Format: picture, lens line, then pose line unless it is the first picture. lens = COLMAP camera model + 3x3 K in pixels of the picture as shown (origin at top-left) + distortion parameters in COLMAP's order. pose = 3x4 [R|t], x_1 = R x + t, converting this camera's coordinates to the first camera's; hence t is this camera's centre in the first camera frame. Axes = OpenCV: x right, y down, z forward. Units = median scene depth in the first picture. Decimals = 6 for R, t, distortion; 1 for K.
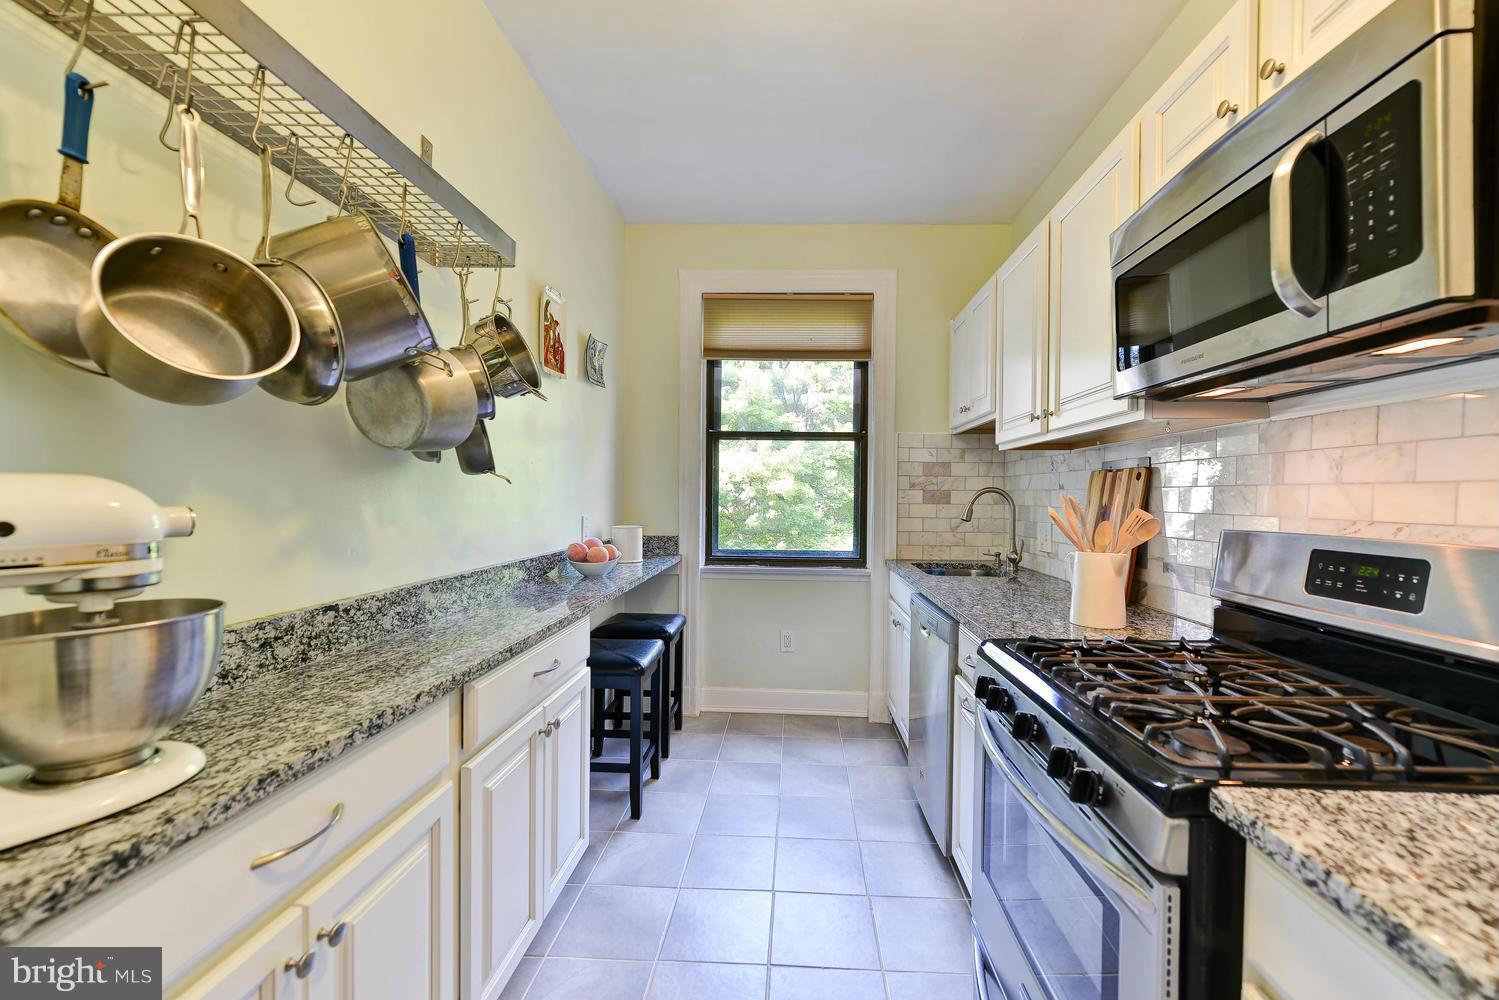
lens RADIAL K [[604.4, 0, 751.9], [0, 604.4, 502.3], [0, 0, 1]] dist [0.000379, -0.000594]
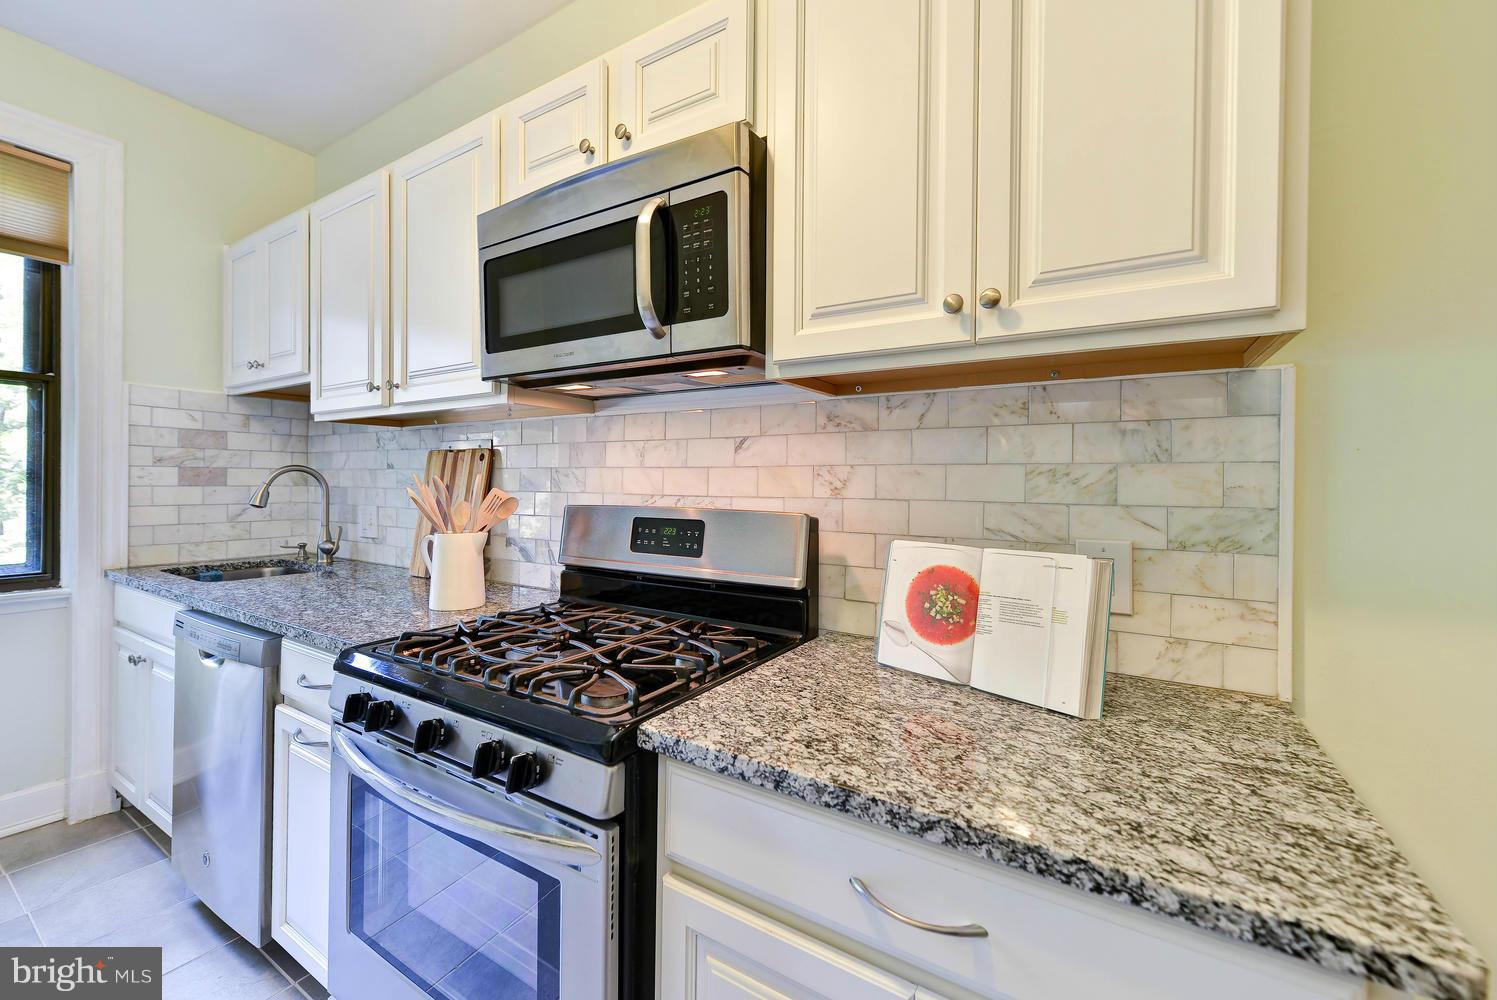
lens RADIAL K [[605.4, 0, 747.6], [0, 605.4, 483.3], [0, 0, 1]] dist [0.000778, -0.000079]
pose [[0.471940, -0.005658, 0.881613, -0.104661], [0.005127, 0.999980, 0.003673, 0.000361], [-0.881616, 0.002787, 0.471960, 0.163261]]
